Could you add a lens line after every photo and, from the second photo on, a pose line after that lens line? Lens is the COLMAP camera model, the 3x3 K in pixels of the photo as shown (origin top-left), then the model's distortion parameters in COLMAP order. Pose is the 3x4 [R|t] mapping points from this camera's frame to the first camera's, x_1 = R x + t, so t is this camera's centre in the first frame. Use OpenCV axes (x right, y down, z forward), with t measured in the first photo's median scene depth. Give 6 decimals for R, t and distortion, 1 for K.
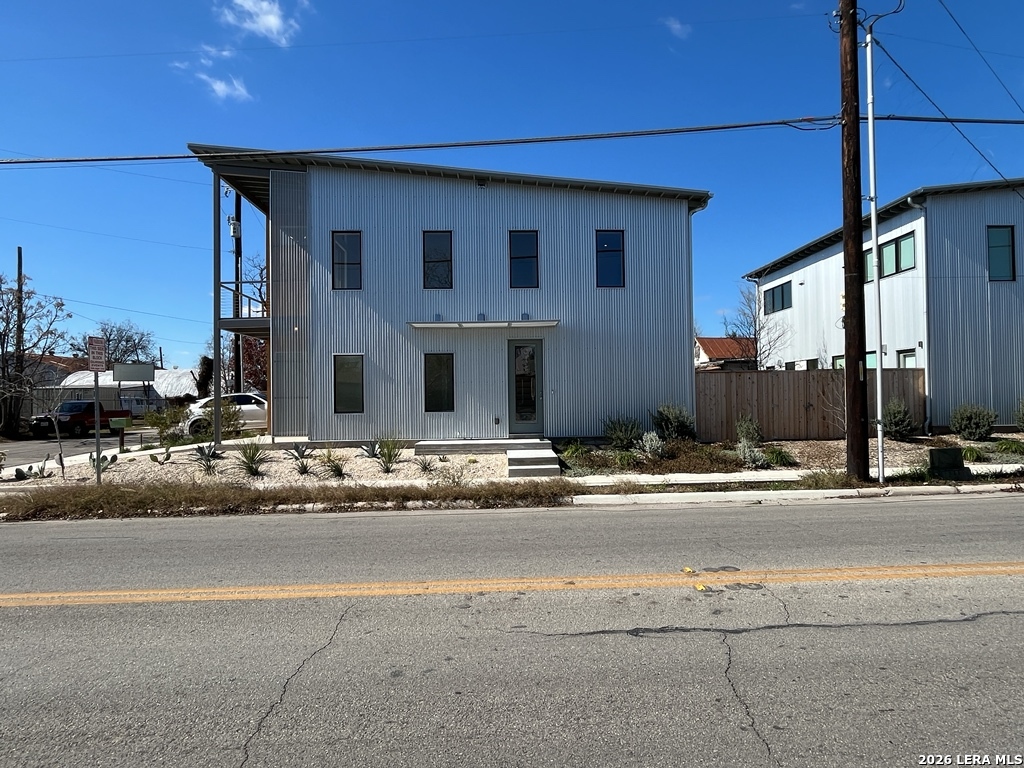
lens RADIAL K [[585.5, 0, 511.7], [0, 585.5, 385.8], [0, 0, 1]] dist [-0.003640, 0.000497]
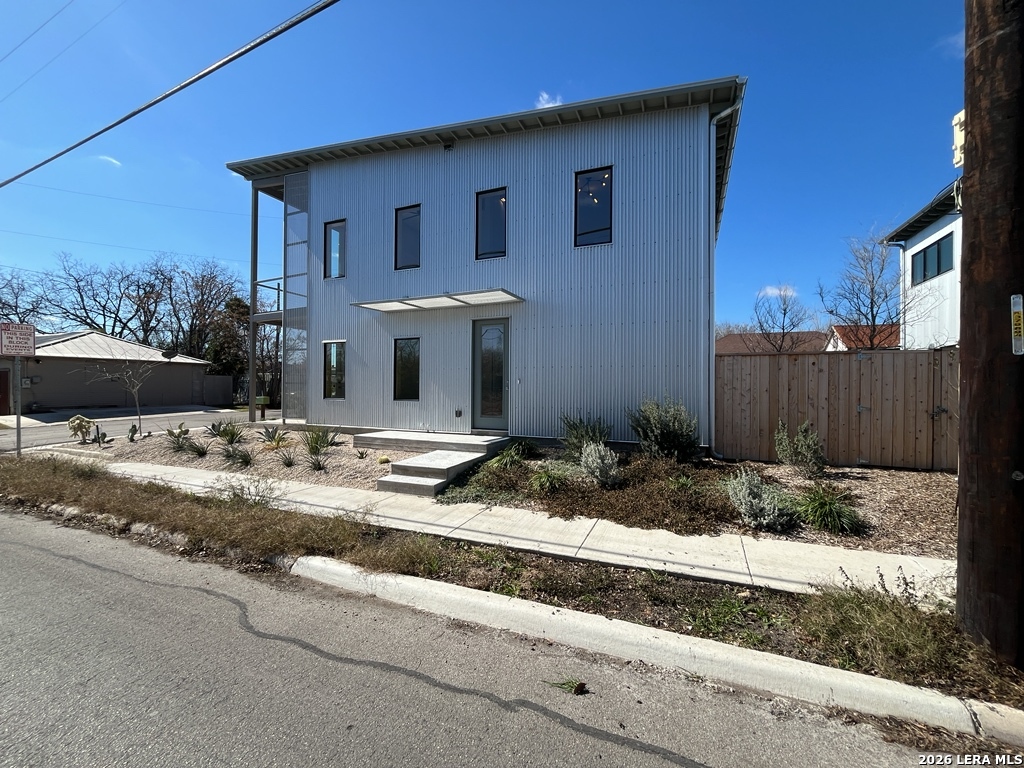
lens RADIAL K [[412.6, 0, 518.7], [0, 412.6, 382.9], [0, 0, 1]] dist [-0.002590, 0.000029]
pose [[0.908067, 0.015762, -0.418528, 0.331840], [-0.010766, 0.999840, 0.014297, 0.005032], [0.418686, -0.008477, 0.908091, 0.505640]]
